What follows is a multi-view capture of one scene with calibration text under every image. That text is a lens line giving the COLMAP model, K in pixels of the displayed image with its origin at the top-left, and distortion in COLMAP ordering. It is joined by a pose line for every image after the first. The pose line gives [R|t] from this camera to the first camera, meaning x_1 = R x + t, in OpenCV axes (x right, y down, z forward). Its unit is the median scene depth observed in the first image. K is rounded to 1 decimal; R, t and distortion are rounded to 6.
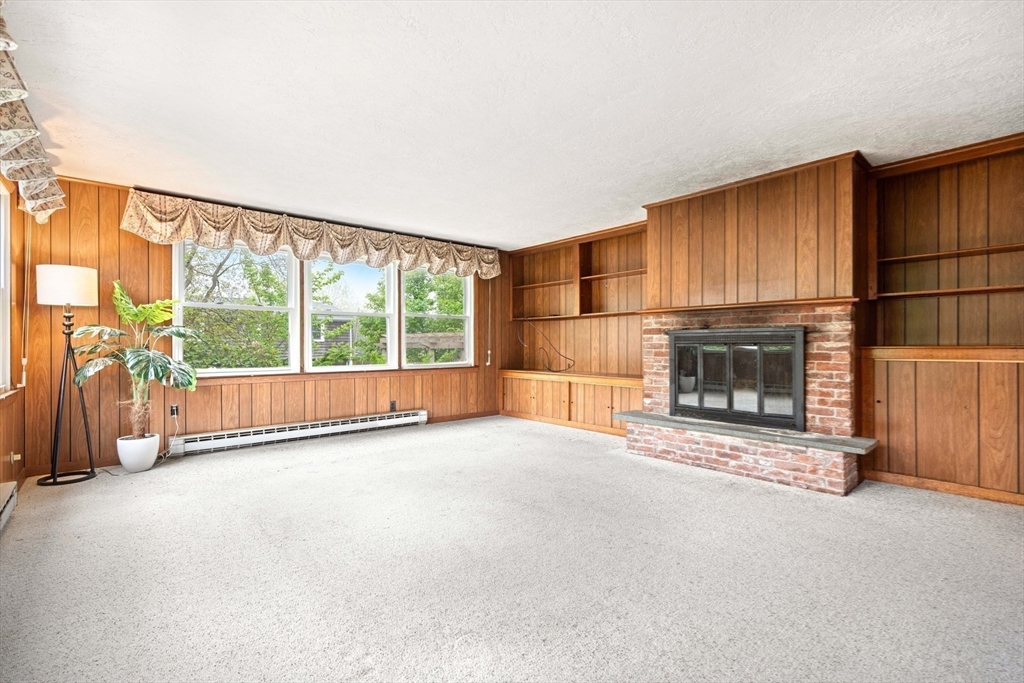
lens RADIAL K [[467.1, 0, 516.2], [0, 467.1, 336.7], [0, 0, 1]] dist [-0.006084, 0.000677]
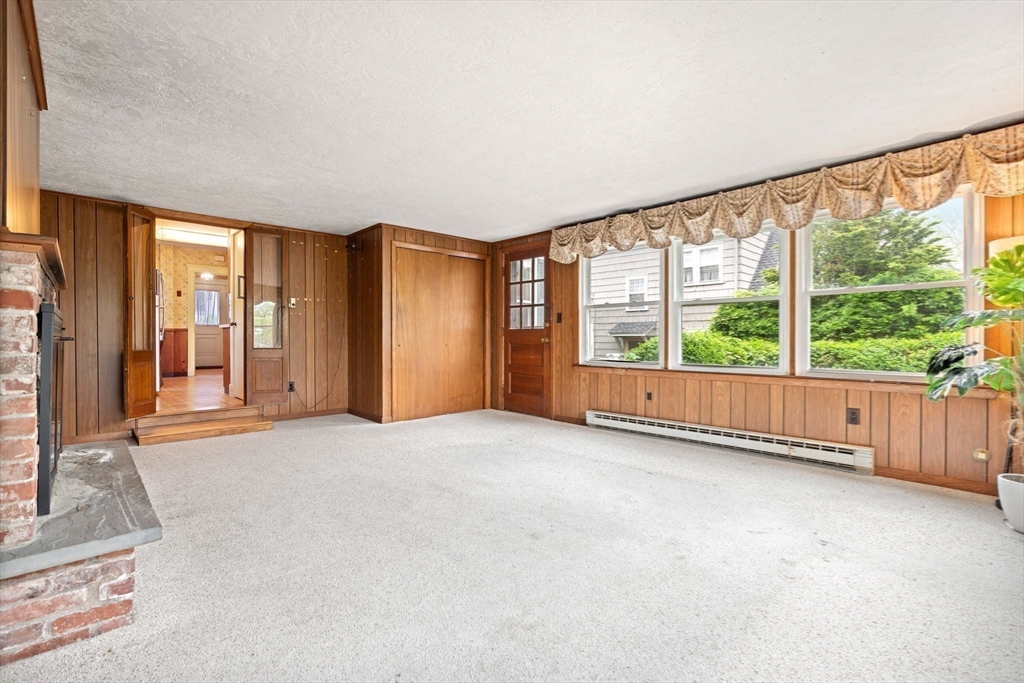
lens RADIAL K [[467.1, 0, 516.2], [0, 467.1, 336.7], [0, 0, 1]] dist [-0.006084, 0.000677]
pose [[-0.999507, 0.003272, -0.031234, -0.090676], [0.003830, 0.999834, -0.017819, 0.029886], [0.031171, -0.017930, -0.999353, 1.916807]]
